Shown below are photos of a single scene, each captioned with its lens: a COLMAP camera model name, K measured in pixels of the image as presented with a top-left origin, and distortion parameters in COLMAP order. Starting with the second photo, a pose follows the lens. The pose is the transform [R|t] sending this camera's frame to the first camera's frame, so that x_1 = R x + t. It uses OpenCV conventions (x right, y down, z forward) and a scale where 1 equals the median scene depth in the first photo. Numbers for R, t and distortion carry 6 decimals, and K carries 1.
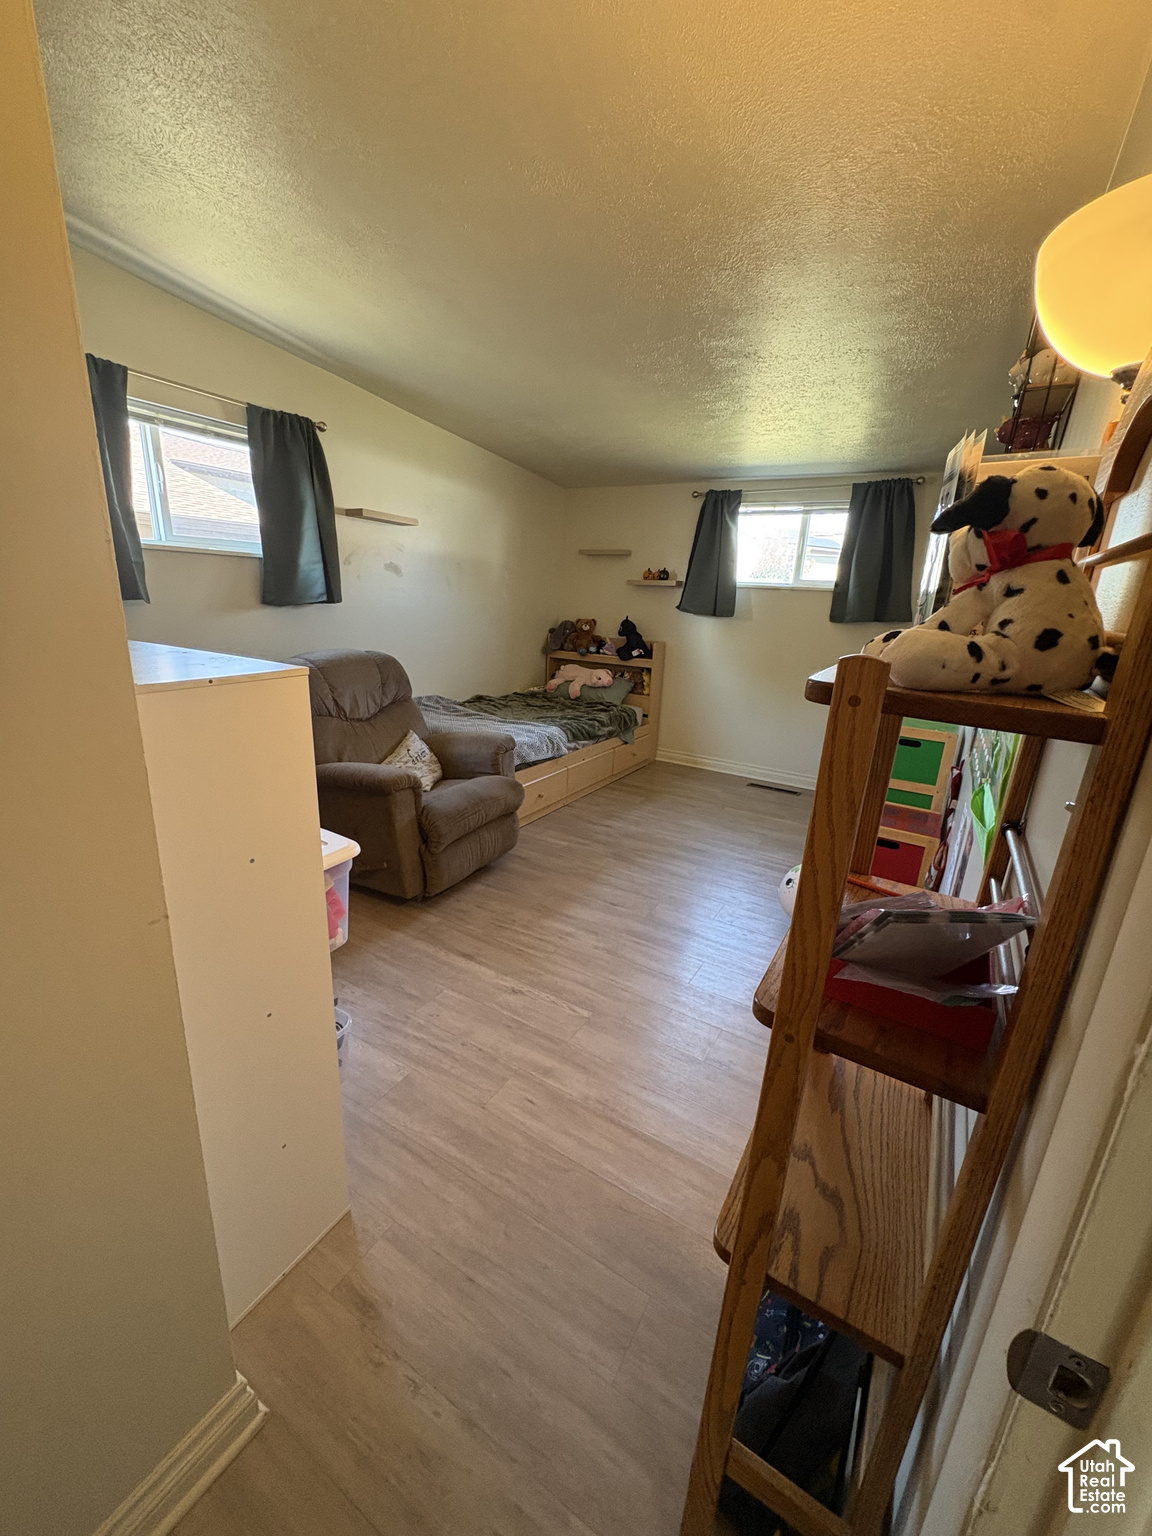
lens RADIAL K [[612.4, 0, 577.1], [0, 612.4, 766.1], [0, 0, 1]] dist [0.002235, -0.000084]
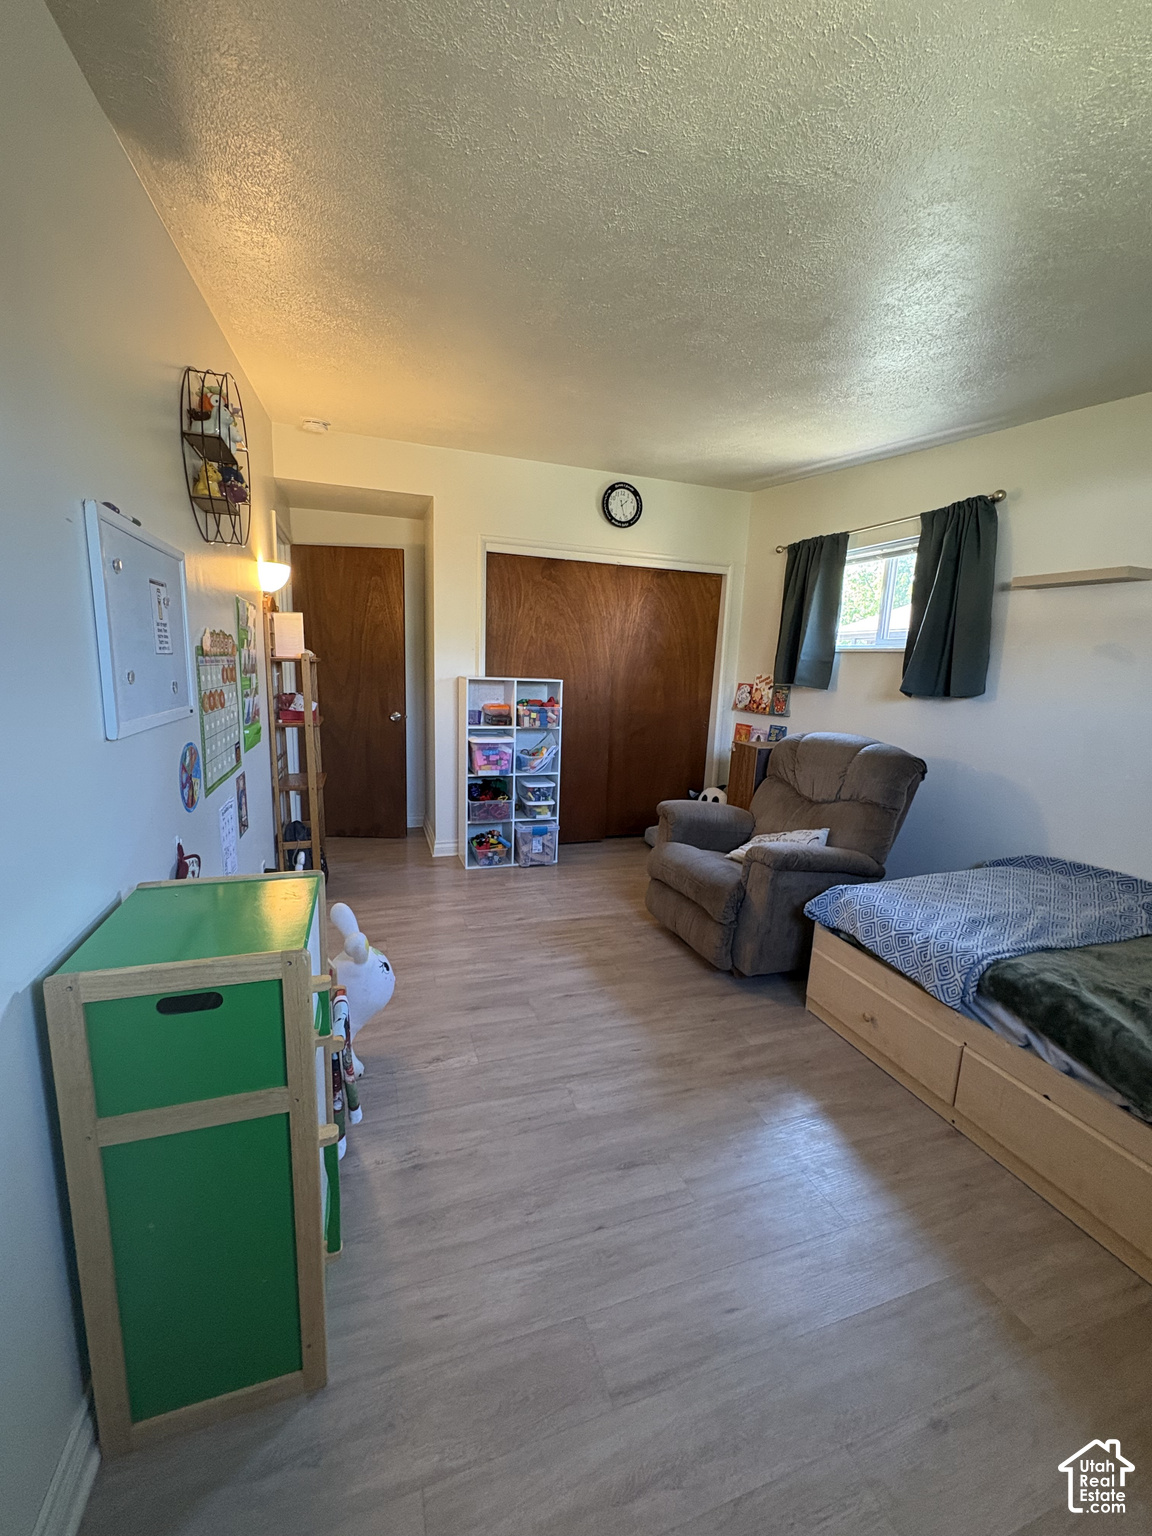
lens RADIAL K [[612.4, 0, 576.5], [0, 612.4, 770.1], [0, 0, 1]] dist [0.002235, -0.000084]
pose [[-0.638806, 0.061209, -0.766929, 0.699764], [-0.279418, 0.910309, 0.305391, -0.338736], [0.716835, 0.409379, -0.564408, 1.350303]]
